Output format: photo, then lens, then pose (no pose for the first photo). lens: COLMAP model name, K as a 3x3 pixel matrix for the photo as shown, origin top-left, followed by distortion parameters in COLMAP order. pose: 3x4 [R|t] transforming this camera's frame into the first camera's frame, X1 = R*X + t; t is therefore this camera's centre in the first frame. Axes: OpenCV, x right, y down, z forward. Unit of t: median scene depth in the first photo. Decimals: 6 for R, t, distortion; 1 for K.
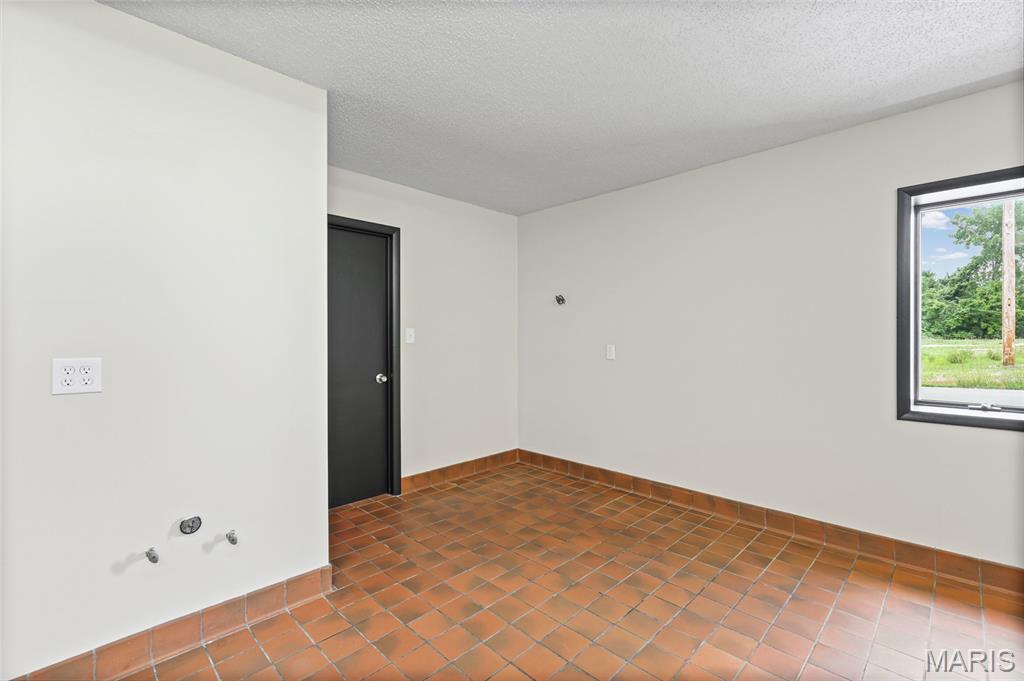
lens RADIAL K [[449.9, 0, 513.6], [0, 449.9, 338.5], [0, 0, 1]] dist [0.003426, -0.000329]
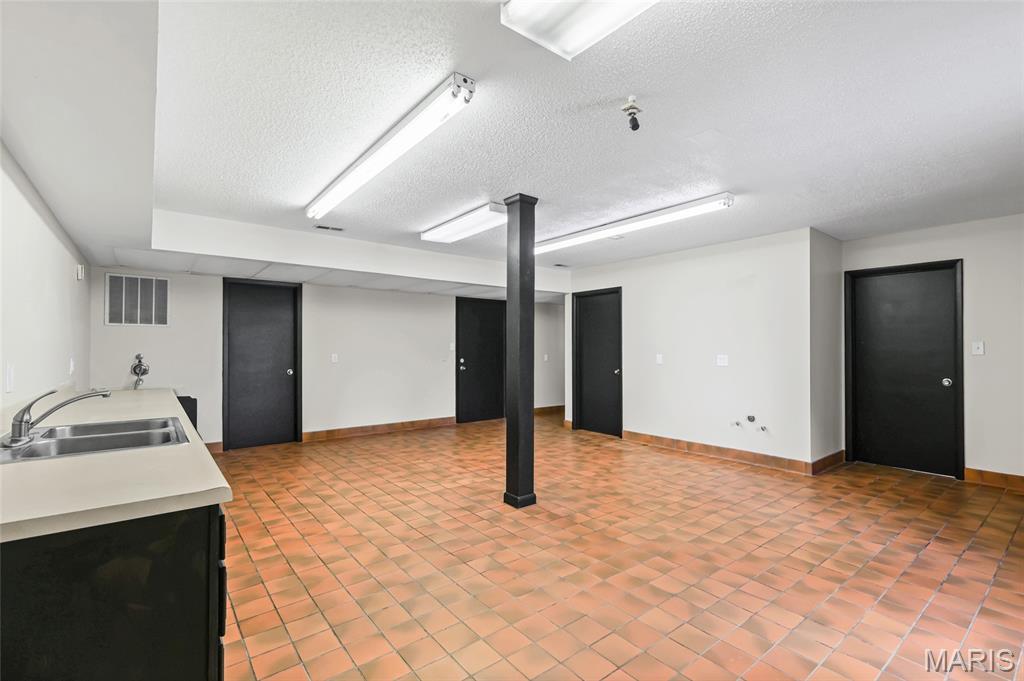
lens RADIAL K [[457.3, 0, 510.9], [0, 457.3, 345.2], [0, 0, 1]] dist [0.004479, 0.001493]
pose [[-0.123788, -0.003301, -0.992303, 1.634064], [-0.003306, 0.999990, -0.002914, -0.008678], [0.992303, 0.002920, -0.123798, -0.065972]]
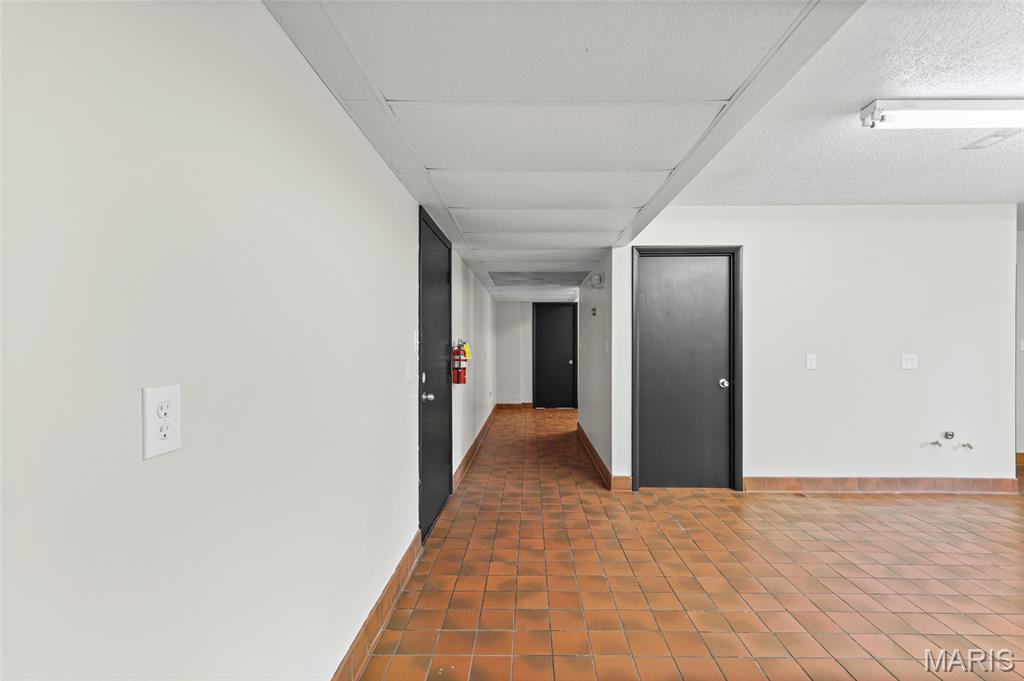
lens RADIAL K [[449.9, 0, 519.0], [0, 449.9, 345.7], [0, 0, 1]] dist [0.003426, -0.000329]
pose [[0.686507, 0.004290, -0.727111, -0.423283], [-0.004726, 0.999988, 0.001438, 0.002088], [0.727108, 0.002449, 0.686519, -1.433759]]
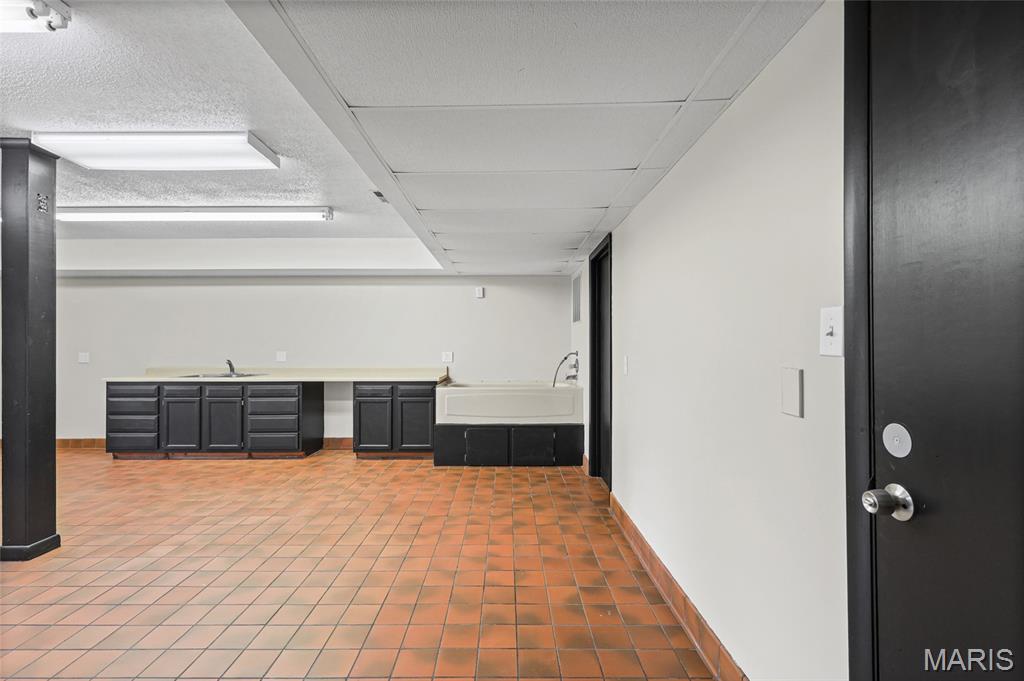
lens RADIAL K [[449.9, 0, 503.5], [0, 449.9, 340.2], [0, 0, 1]] dist [0.003426, -0.000329]
pose [[-0.699048, 0.014186, 0.714934, -1.506604], [0.009313, 0.999899, -0.010734, 0.004208], [-0.715014, -0.000845, -0.699110, -0.280593]]
